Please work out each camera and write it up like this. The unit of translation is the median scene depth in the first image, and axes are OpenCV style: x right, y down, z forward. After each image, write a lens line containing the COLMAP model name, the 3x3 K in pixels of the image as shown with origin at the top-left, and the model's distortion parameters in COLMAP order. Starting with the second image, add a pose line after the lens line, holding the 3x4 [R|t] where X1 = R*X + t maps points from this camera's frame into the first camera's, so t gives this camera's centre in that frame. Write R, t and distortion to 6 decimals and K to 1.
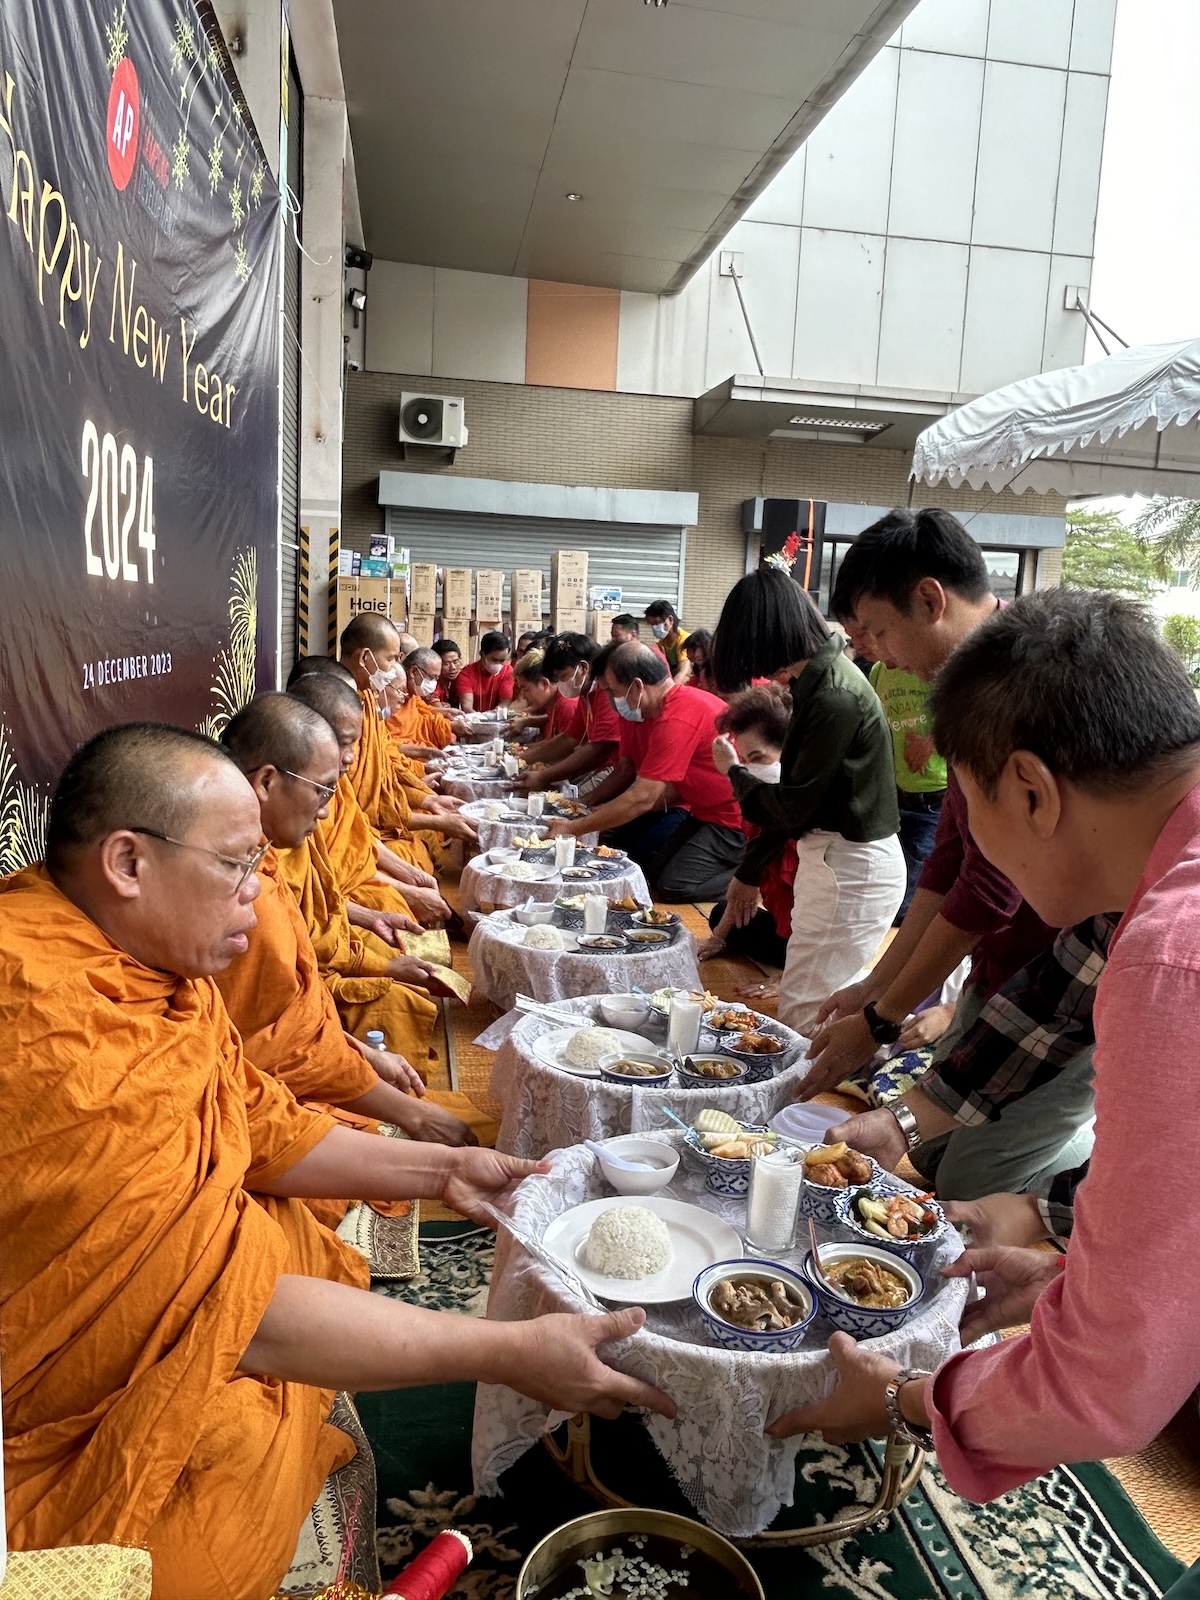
lens RADIAL K [[1172.7, 0, 600.0], [0, 1172.7, 800.0], [0, 0, 1]] dist [0.005908, 0.002363]
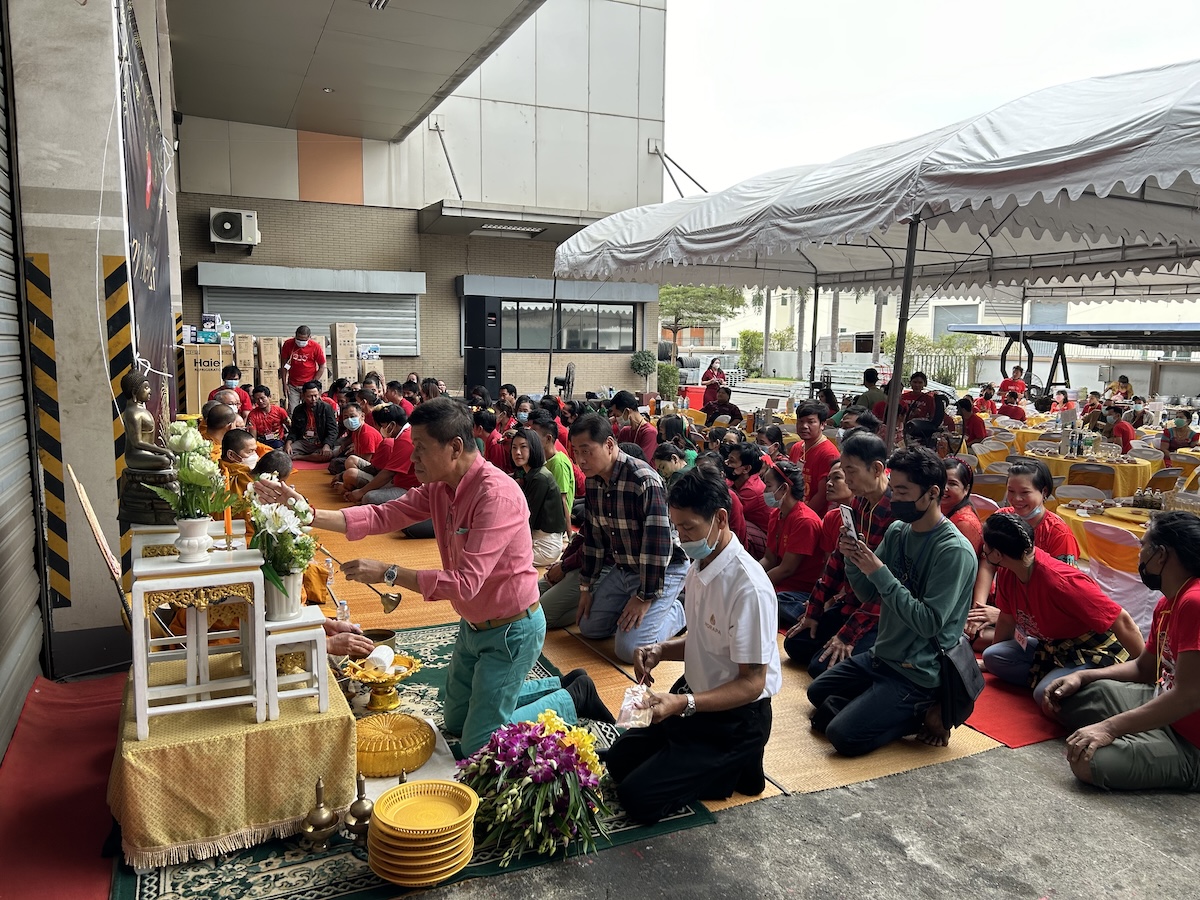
lens RADIAL K [[910.9, 0, 600.0], [0, 910.9, 450.0], [0, 0, 1]] dist [0.031589, -0.002055]
pose [[0.965421, -0.065936, 0.252221, -0.011226], [0.070966, 0.997419, -0.010887, -0.005082], [-0.250852, 0.028410, 0.967609, -0.197610]]
